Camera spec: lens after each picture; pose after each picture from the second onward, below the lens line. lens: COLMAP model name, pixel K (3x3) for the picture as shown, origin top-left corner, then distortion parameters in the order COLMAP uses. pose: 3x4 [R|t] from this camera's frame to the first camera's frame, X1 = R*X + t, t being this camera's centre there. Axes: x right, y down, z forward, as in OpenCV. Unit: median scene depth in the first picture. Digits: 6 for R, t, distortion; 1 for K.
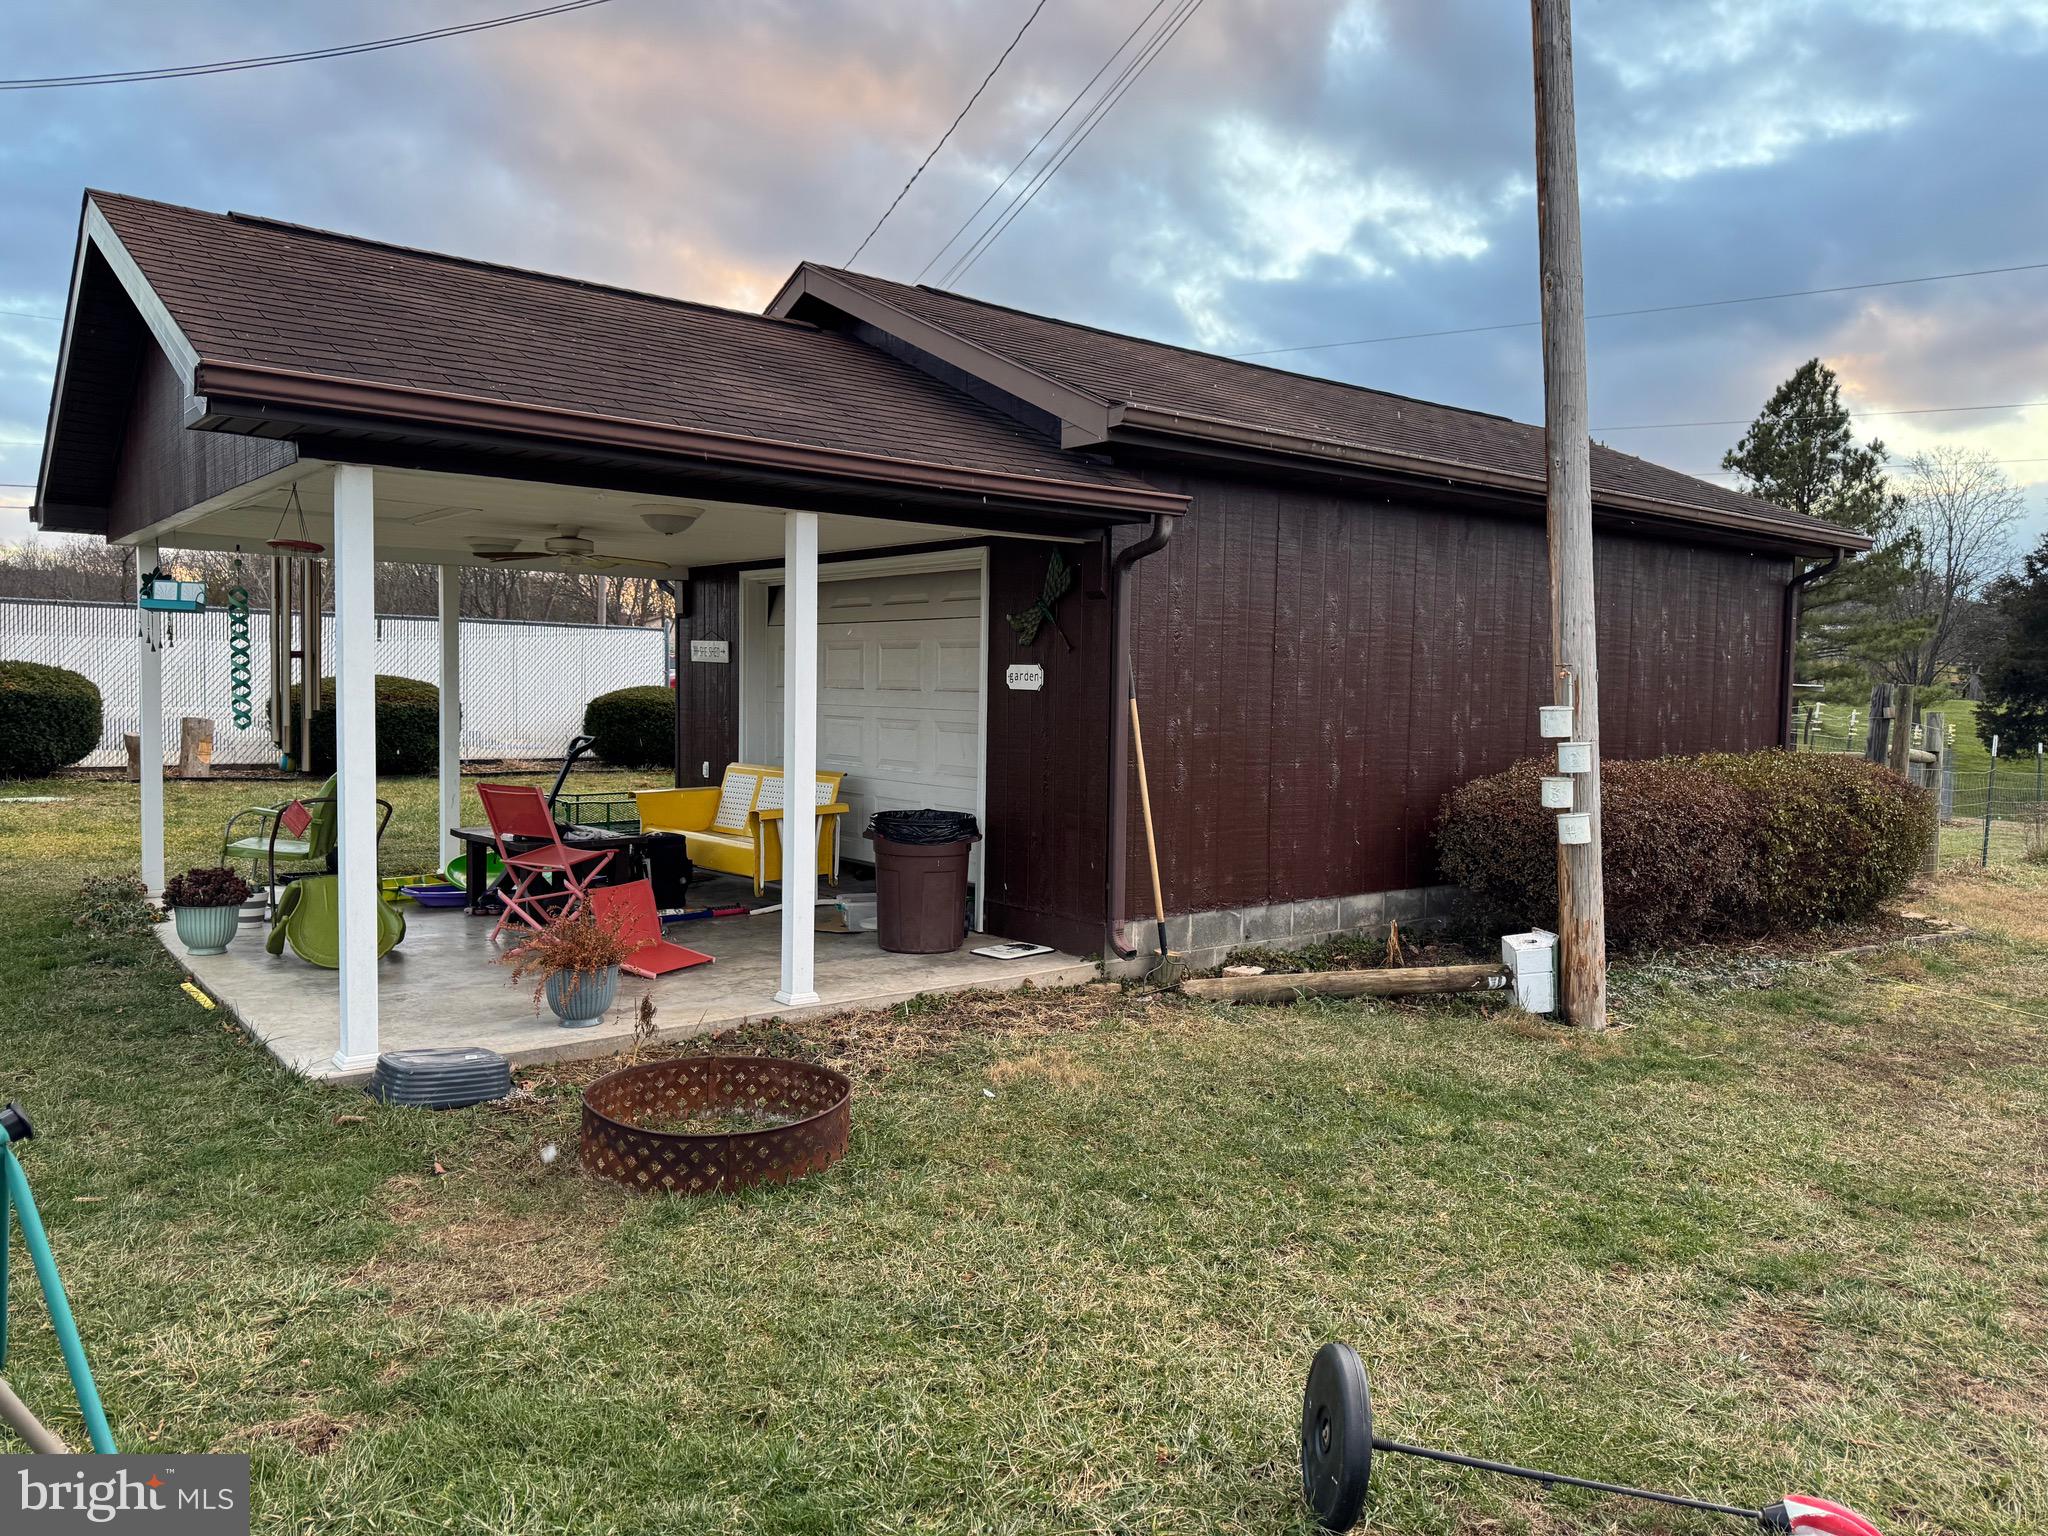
lens RADIAL K [[1444.9, 0, 1020.0], [0, 1444.9, 763.1], [0, 0, 1]] dist [0.046711, -0.048328]
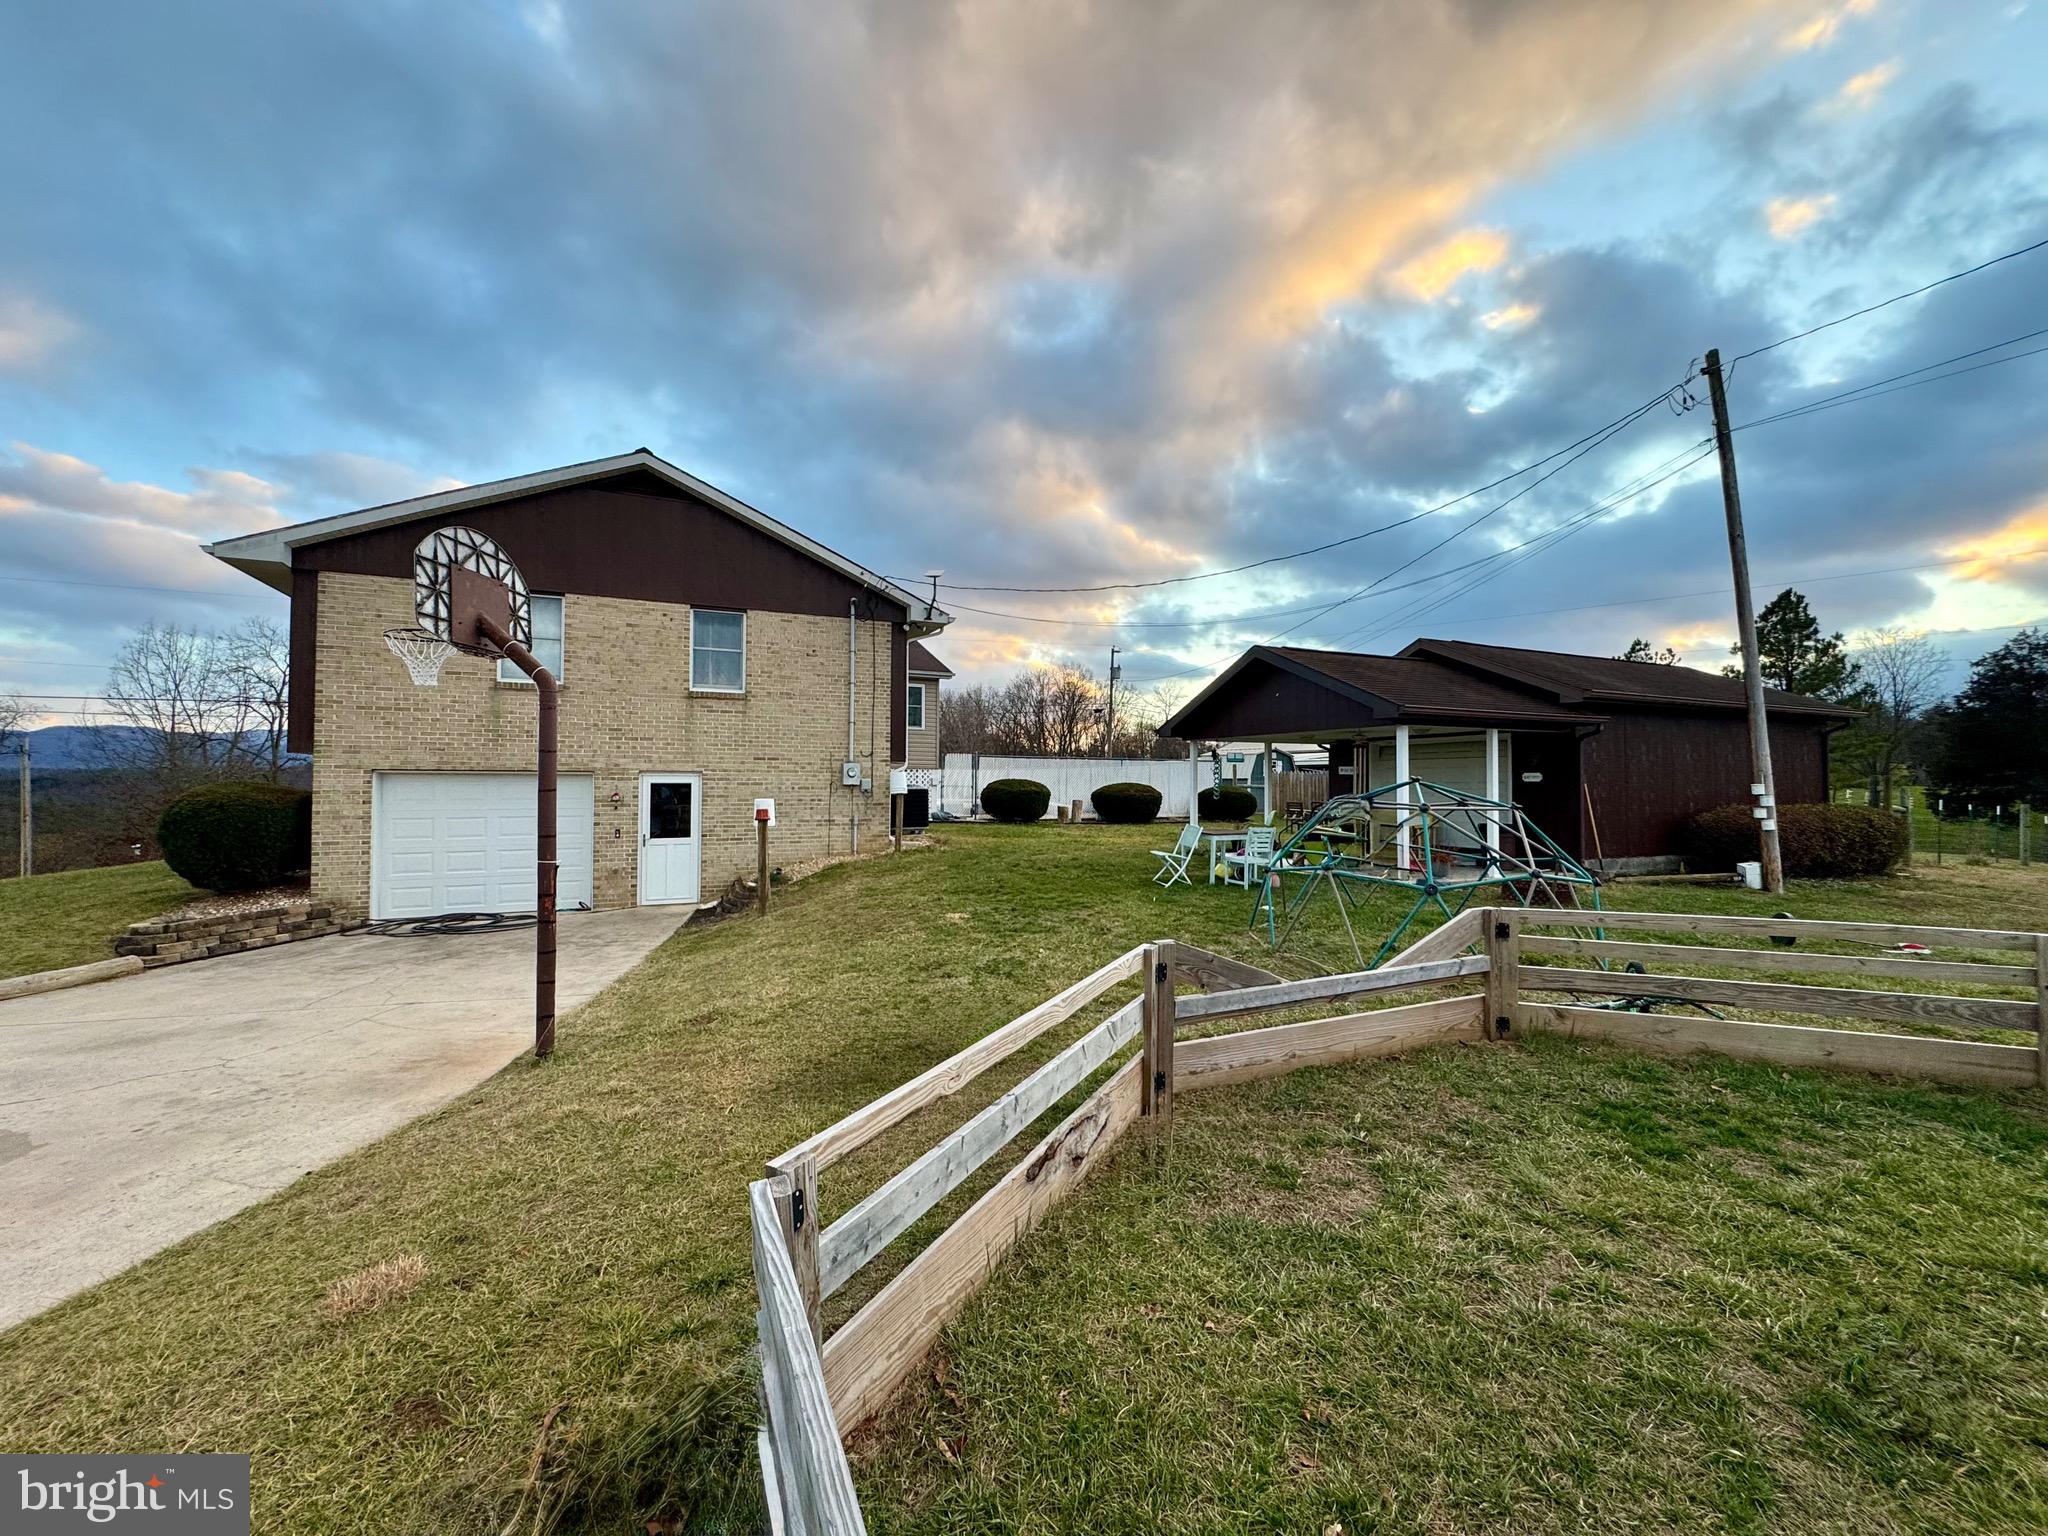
lens RADIAL K [[817.3, 0, 1029.2], [0, 817.3, 761.7], [0, 0, 1]] dist [-0.002511, -0.000162]
pose [[0.968243, -0.021681, -0.249071, -0.284501], [0.000410, 0.996369, -0.085138, 0.024643], [0.250013, 0.082332, 0.964736, -0.427743]]
